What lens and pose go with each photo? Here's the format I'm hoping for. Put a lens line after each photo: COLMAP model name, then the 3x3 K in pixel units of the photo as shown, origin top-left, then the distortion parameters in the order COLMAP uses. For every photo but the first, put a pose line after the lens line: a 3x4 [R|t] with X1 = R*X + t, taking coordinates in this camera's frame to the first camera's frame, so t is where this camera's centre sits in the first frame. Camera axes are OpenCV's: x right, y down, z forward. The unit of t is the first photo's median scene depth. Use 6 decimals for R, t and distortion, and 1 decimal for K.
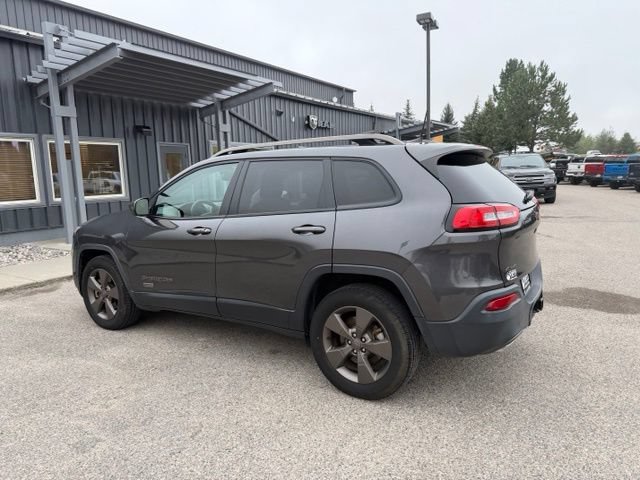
lens RADIAL K [[450.2, 0, 322.6], [0, 450.2, 235.2], [0, 0, 1]] dist [0.041422, -0.066957]
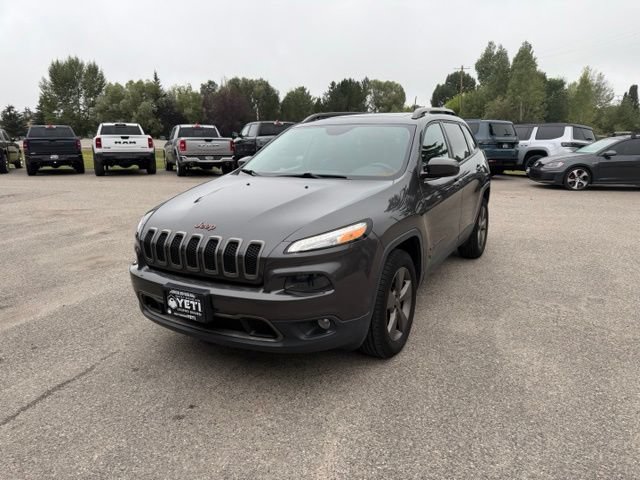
lens RADIAL K [[450.2, 0, 325.8], [0, 450.2, 243.7], [0, 0, 1]] dist [0.041422, -0.066957]
pose [[-0.050879, -0.208322, 0.976736, -1.143070], [0.152634, 0.964891, 0.213747, -0.125871], [-0.986972, 0.159958, -0.017295, 1.111607]]
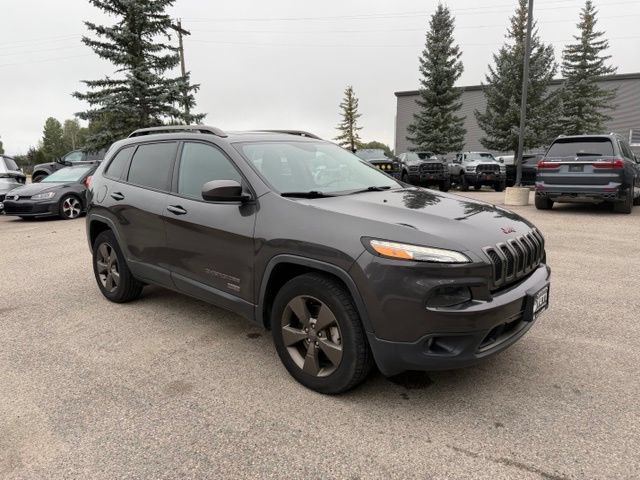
lens RADIAL K [[450.2, 0, 323.8], [0, 450.2, 241.8], [0, 0, 1]] dist [0.041422, -0.066957]
pose [[-0.987403, 0.012887, 0.157699, -0.386349], [0.061893, 0.948717, 0.310007, -0.238498], [-0.145617, 0.315863, -0.937564, 1.888404]]
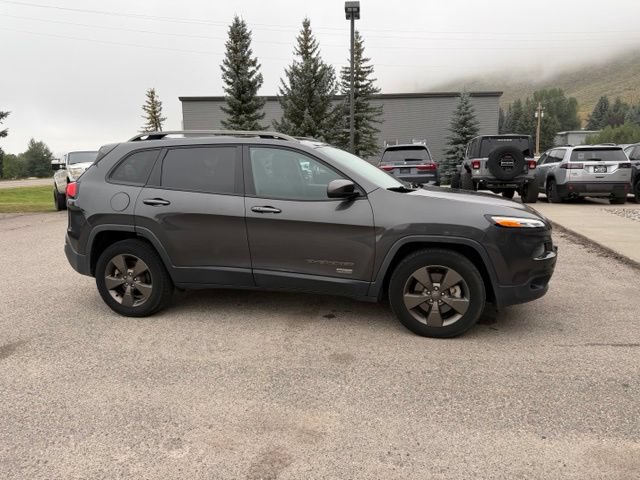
lens RADIAL K [[450.2, 0, 324.8], [0, 450.2, 243.4], [0, 0, 1]] dist [0.041422, -0.066957]
pose [[-0.941842, 0.104045, -0.319543, 0.174744], [-0.002308, 0.948839, 0.315750, -0.270097], [0.336047, 0.298125, -0.893417, 1.979361]]
